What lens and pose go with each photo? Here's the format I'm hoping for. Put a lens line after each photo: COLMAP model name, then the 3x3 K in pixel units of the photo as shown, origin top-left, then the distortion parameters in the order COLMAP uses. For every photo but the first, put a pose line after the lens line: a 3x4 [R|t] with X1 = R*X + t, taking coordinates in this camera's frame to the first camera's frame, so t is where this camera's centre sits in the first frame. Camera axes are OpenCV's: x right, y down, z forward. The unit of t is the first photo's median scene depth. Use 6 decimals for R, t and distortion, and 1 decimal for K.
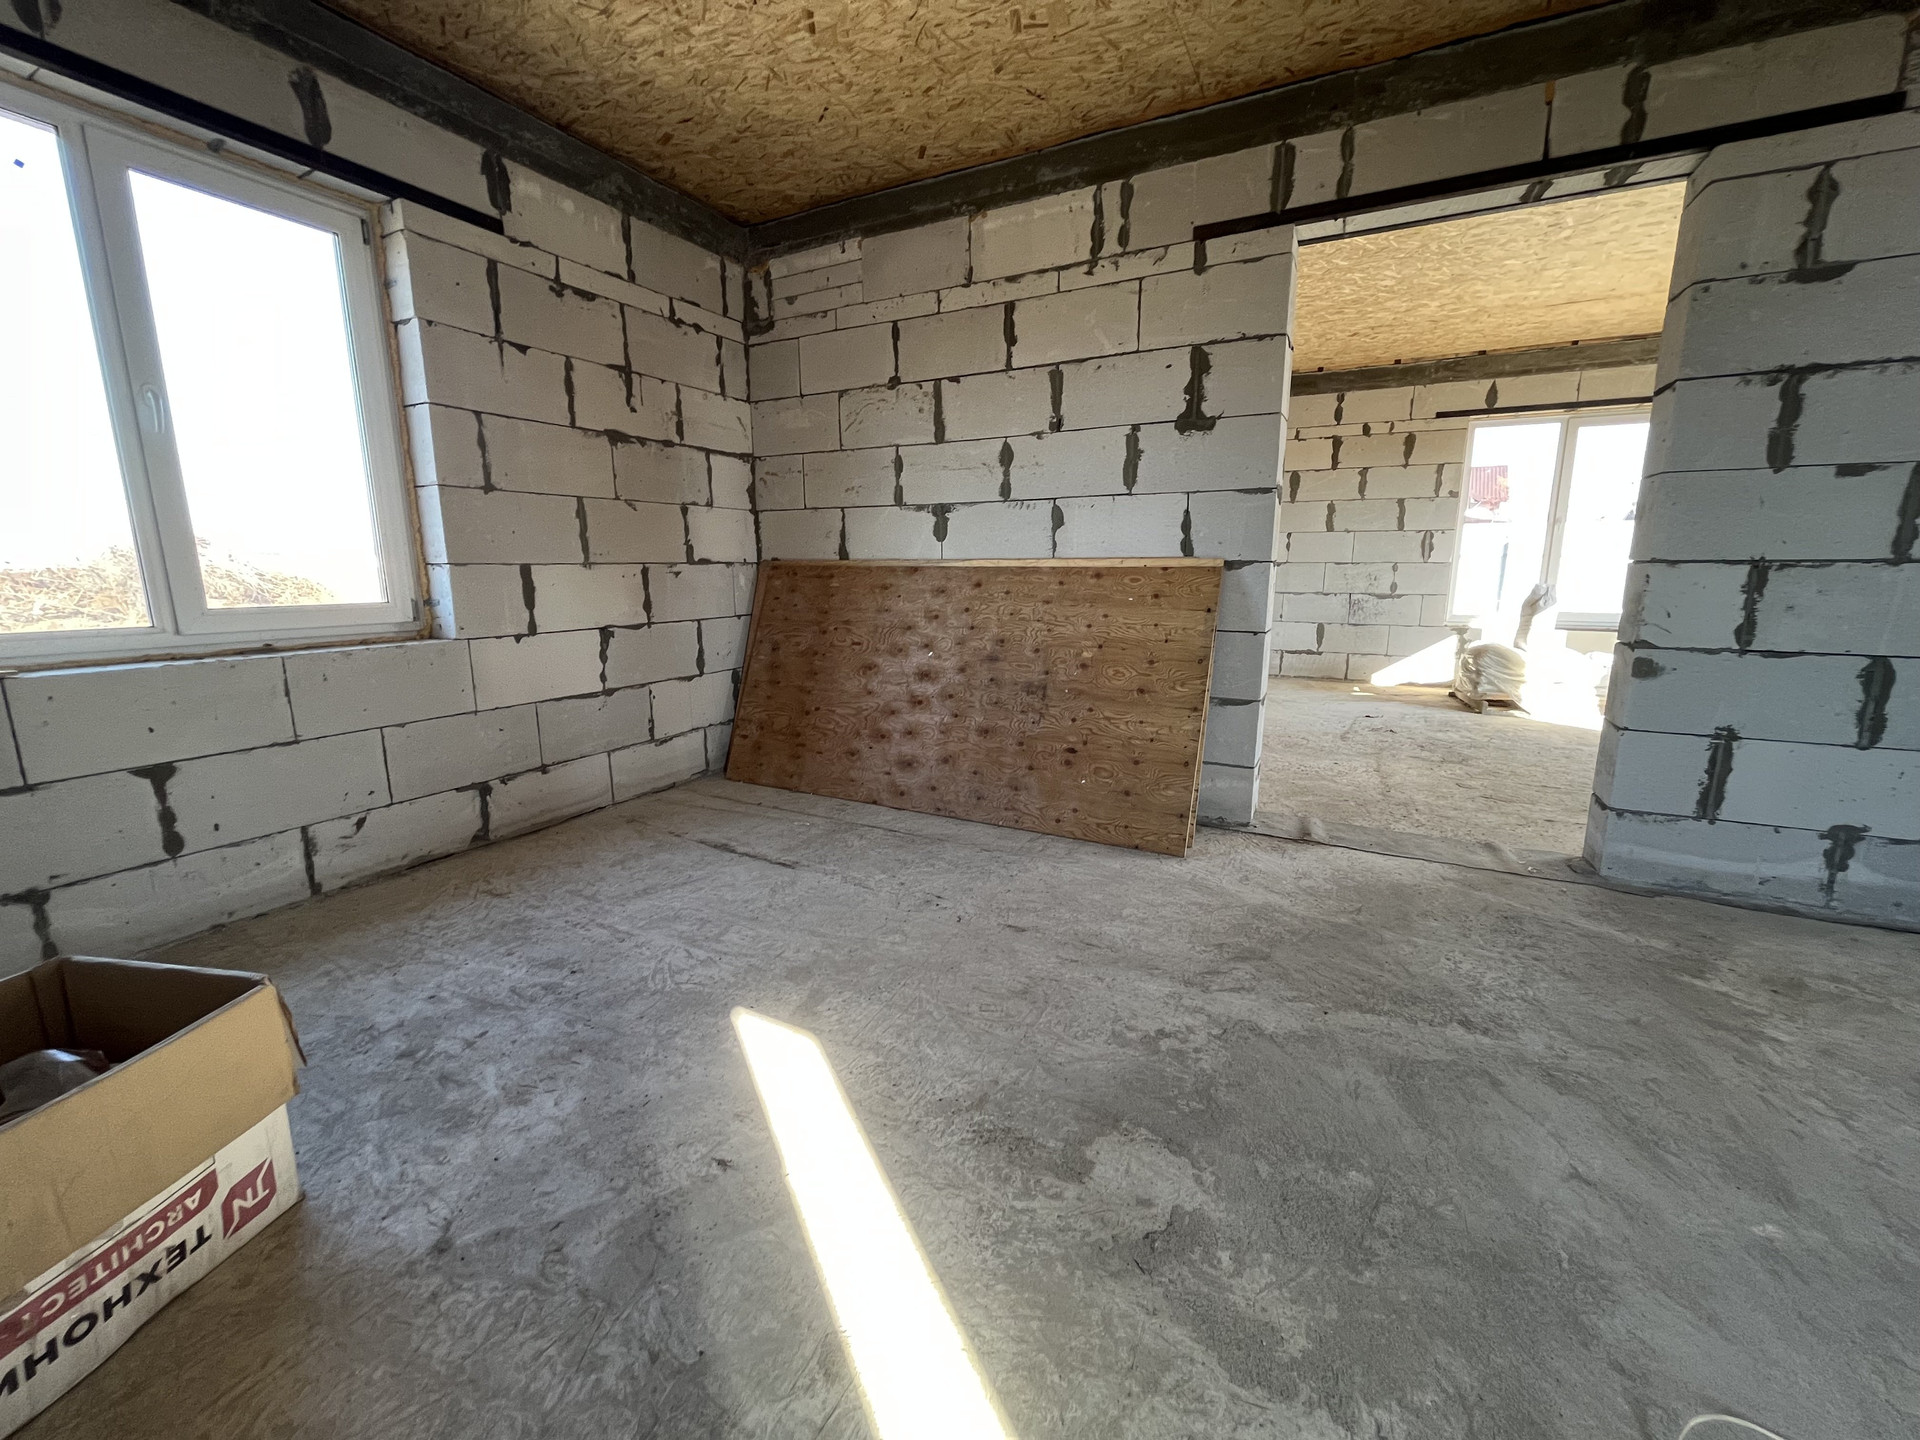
lens RADIAL K [[770.9, 0, 958.4], [0, 770.9, 712.1], [0, 0, 1]] dist [-0.002519, -0.000340]
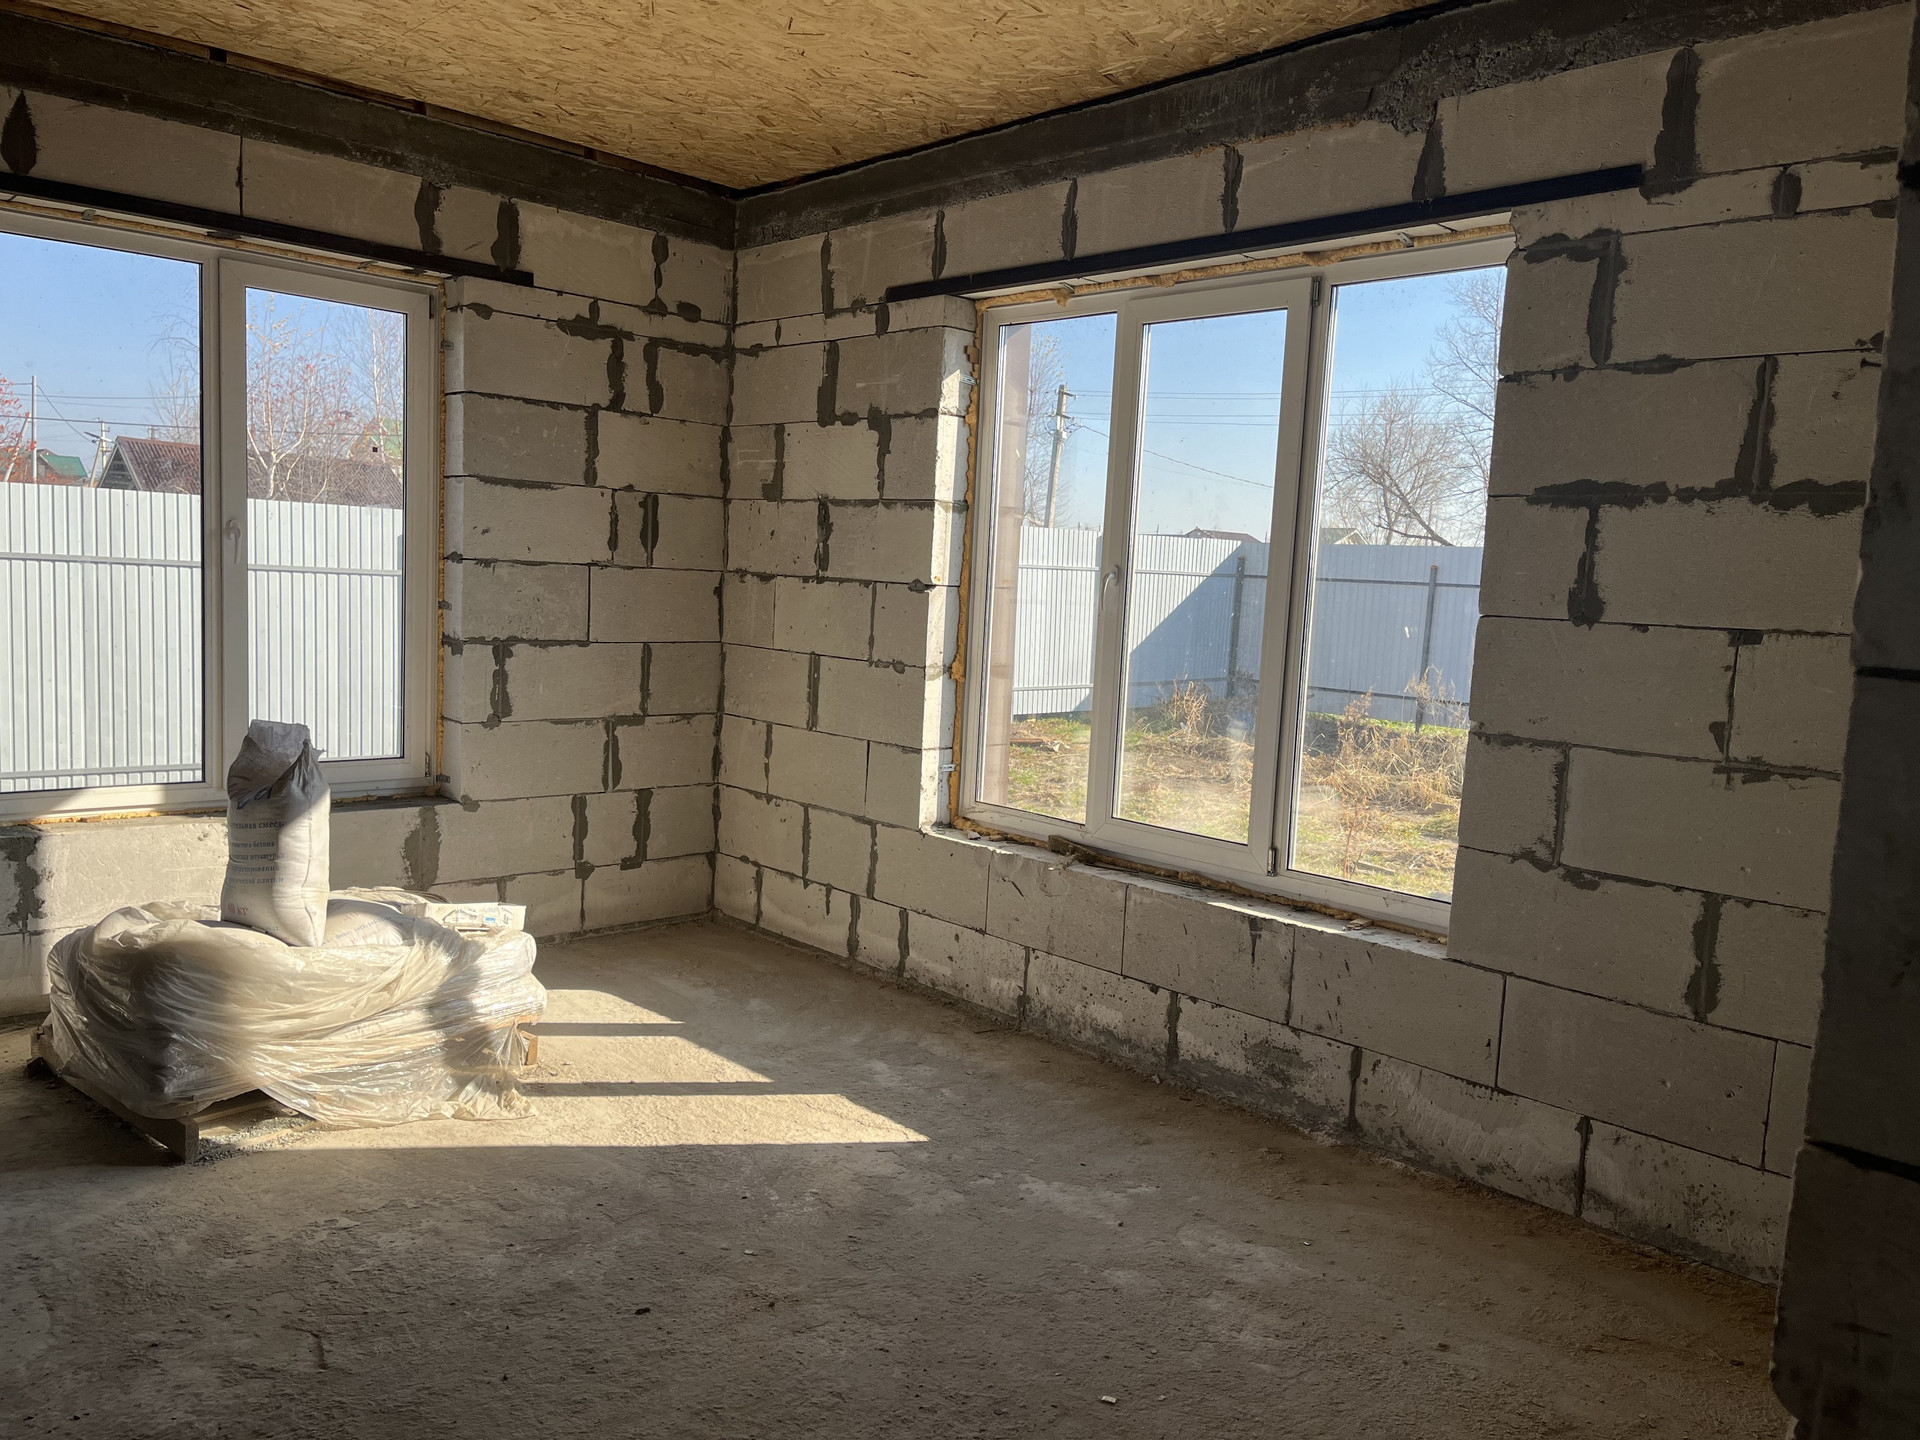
lens RADIAL K [[1447.3, 0, 943.7], [0, 1447.3, 727.9], [0, 0, 1]] dist [0.076144, -0.101960]
pose [[0.327279, -0.080982, 0.941451, 0.207753], [0.129382, 0.990778, 0.040247, -0.130841], [-0.936028, 0.108635, 0.334739, 0.431579]]
